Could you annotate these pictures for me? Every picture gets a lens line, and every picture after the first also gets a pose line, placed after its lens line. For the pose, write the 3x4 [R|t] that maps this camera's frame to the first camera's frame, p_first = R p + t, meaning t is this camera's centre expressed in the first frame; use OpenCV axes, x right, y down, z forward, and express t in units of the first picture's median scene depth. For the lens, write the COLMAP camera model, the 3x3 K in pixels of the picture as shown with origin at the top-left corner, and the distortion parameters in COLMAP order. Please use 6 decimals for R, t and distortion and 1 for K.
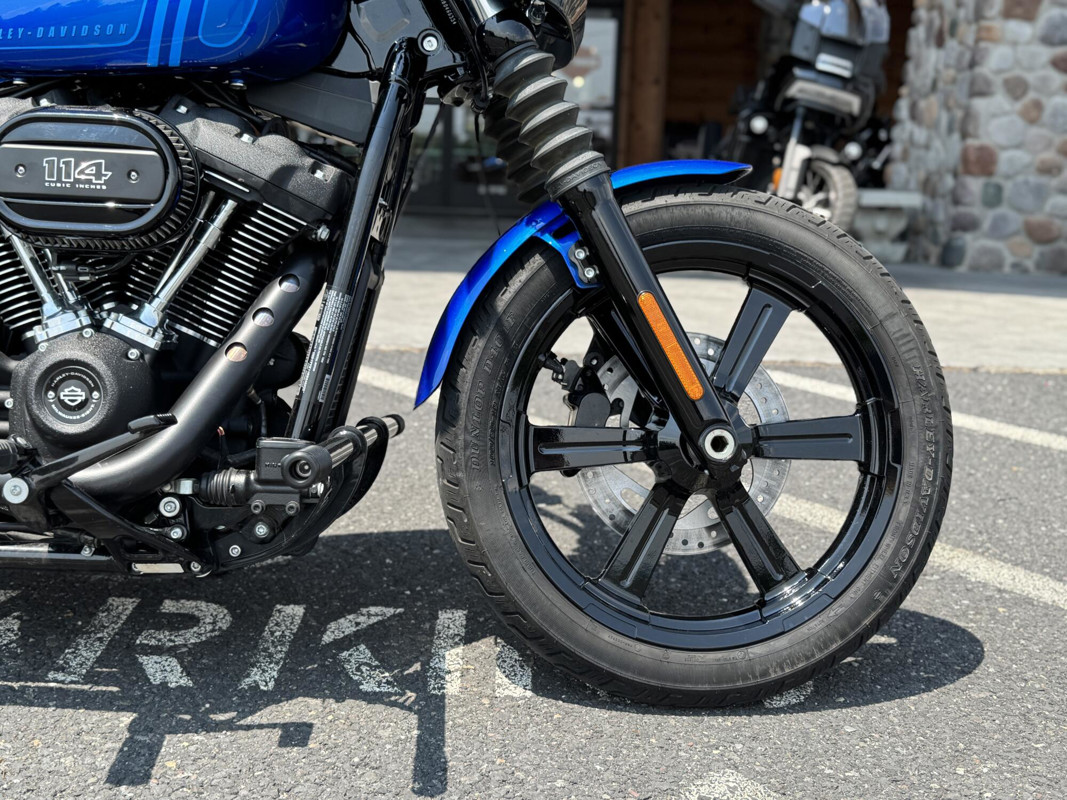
lens RADIAL K [[1199.9, 0, 533.6], [0, 1199.9, 402.8], [0, 0, 1]] dist [0.192947, -0.475494]
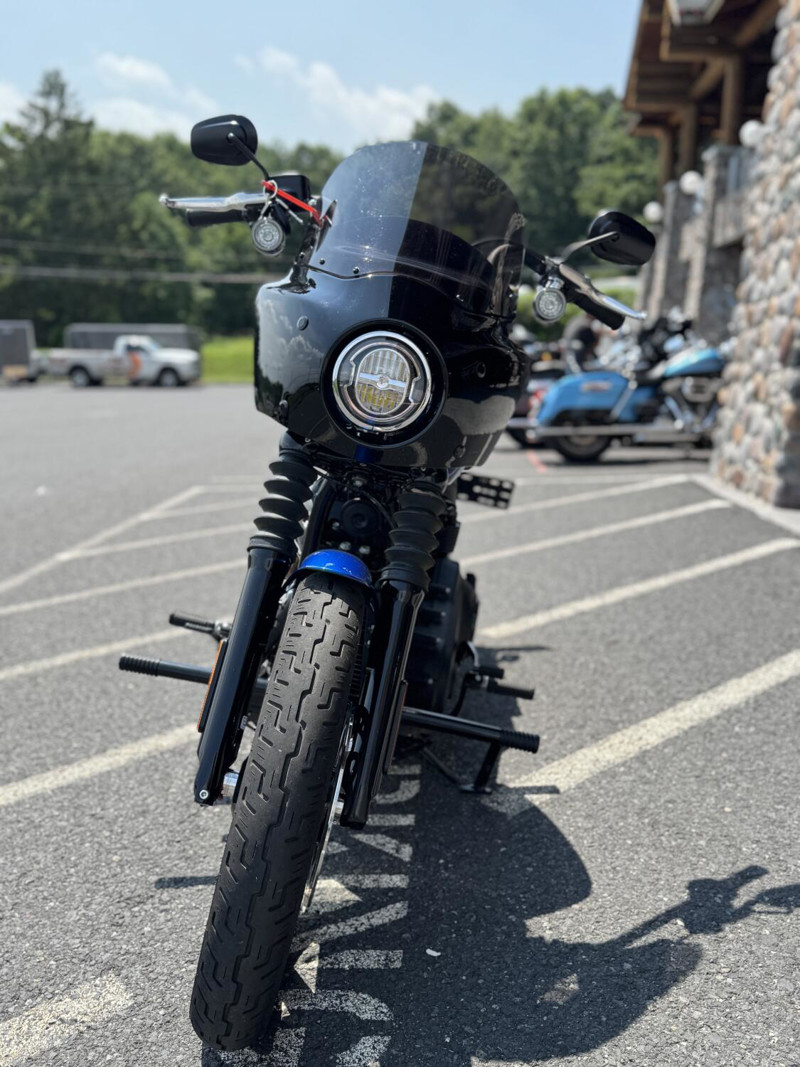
lens RADIAL K [[962.8, 0, 400.0], [0, 962.8, 533.5], [0, 0, 1]] dist [0.153456, -0.338419]
pose [[-0.073179, 0.136012, -0.988001, 1.035253], [-0.215826, 0.965022, 0.148835, -0.377301], [0.973686, 0.224128, -0.041265, 1.134332]]
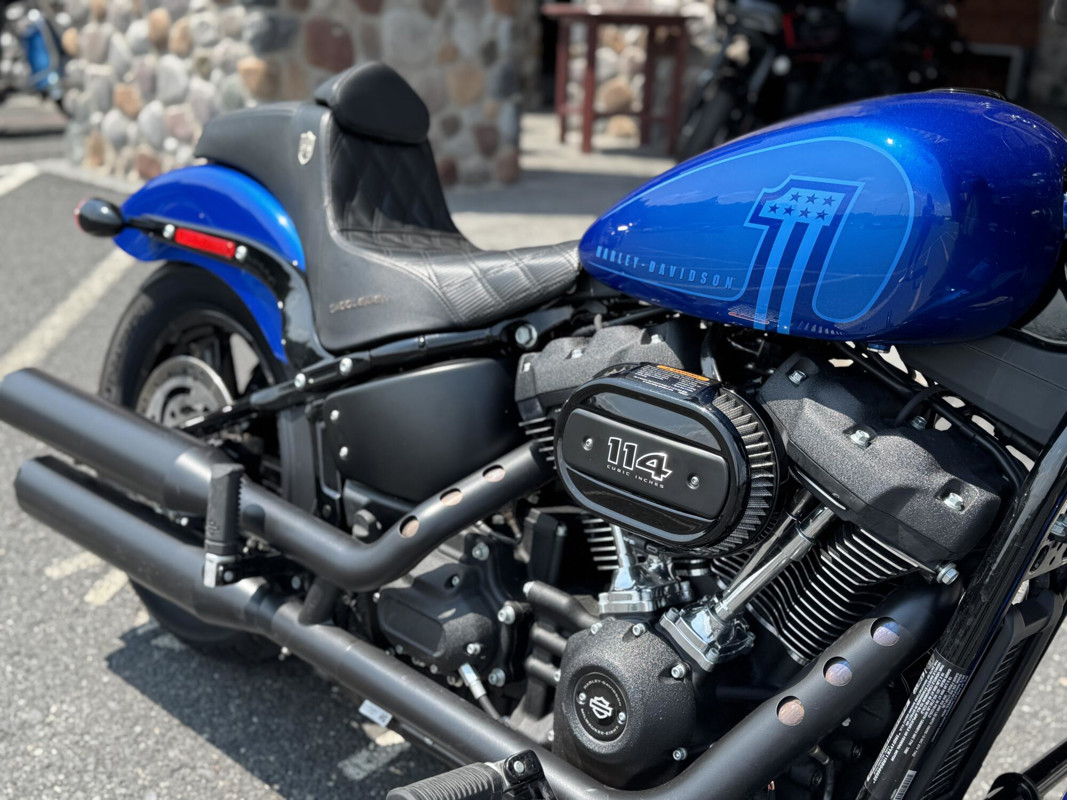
lens RADIAL K [[1199.9, 0, 533.6], [0, 1199.9, 402.8], [0, 0, 1]] dist [0.192947, -0.475494]
pose [[0.735371, 0.203560, -0.646369, 0.086126], [-0.140724, 0.978897, 0.148181, -0.302988], [0.662893, -0.018008, 0.748498, 0.302899]]
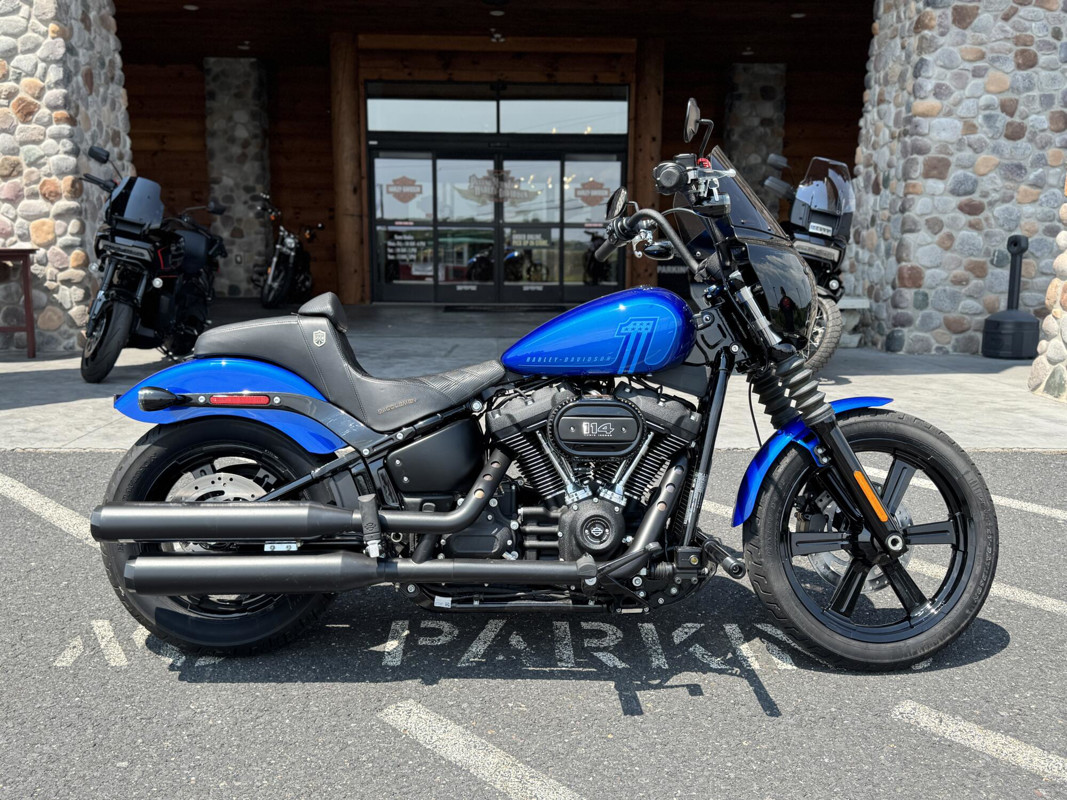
lens RADIAL K [[962.8, 0, 533.5], [0, 962.8, 400.0], [0, 0, 1]] dist [0.153456, -0.338419]
pose [[0.999357, -0.034274, 0.010566, -0.451792], [0.034589, 0.998914, -0.031220, -0.170315], [-0.009485, 0.031565, 0.999457, -0.642018]]
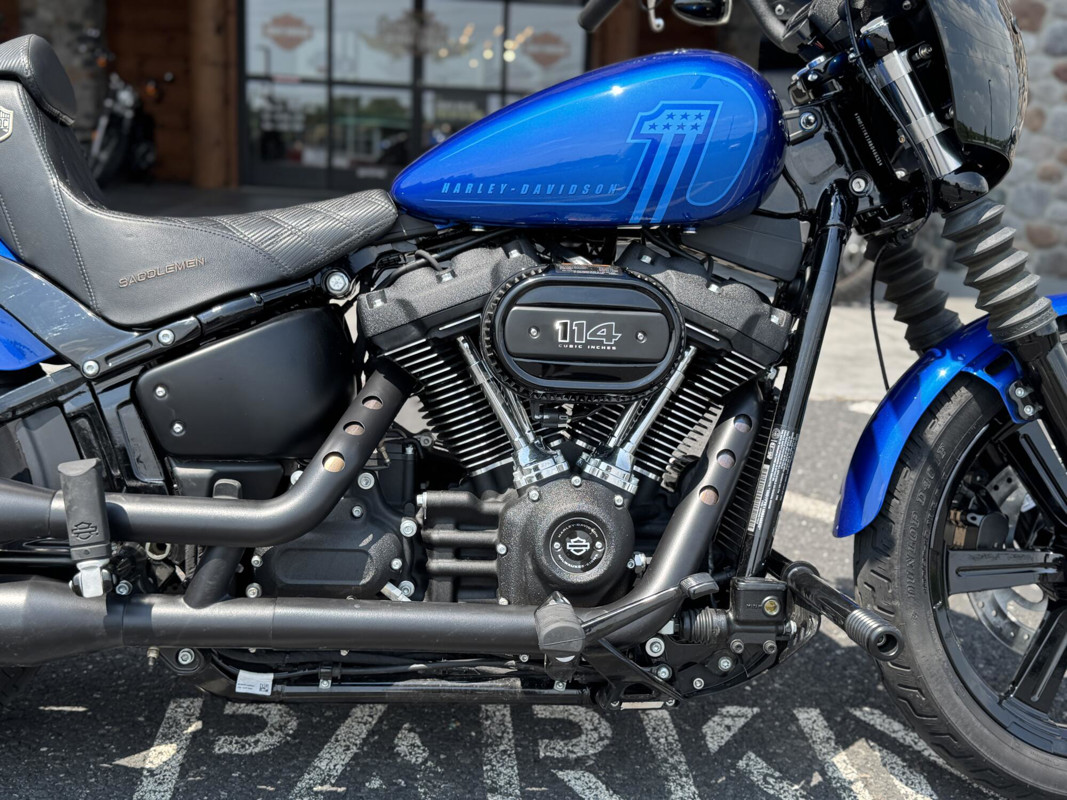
lens RADIAL K [[1199.9, 0, 533.6], [0, 1199.9, 402.8], [0, 0, 1]] dist [0.192947, -0.475494]
pose [[0.997407, -0.007838, 0.071534, -0.441472], [0.006070, 0.999671, 0.024906, -0.139152], [-0.071706, -0.024407, 0.997127, -0.018061]]
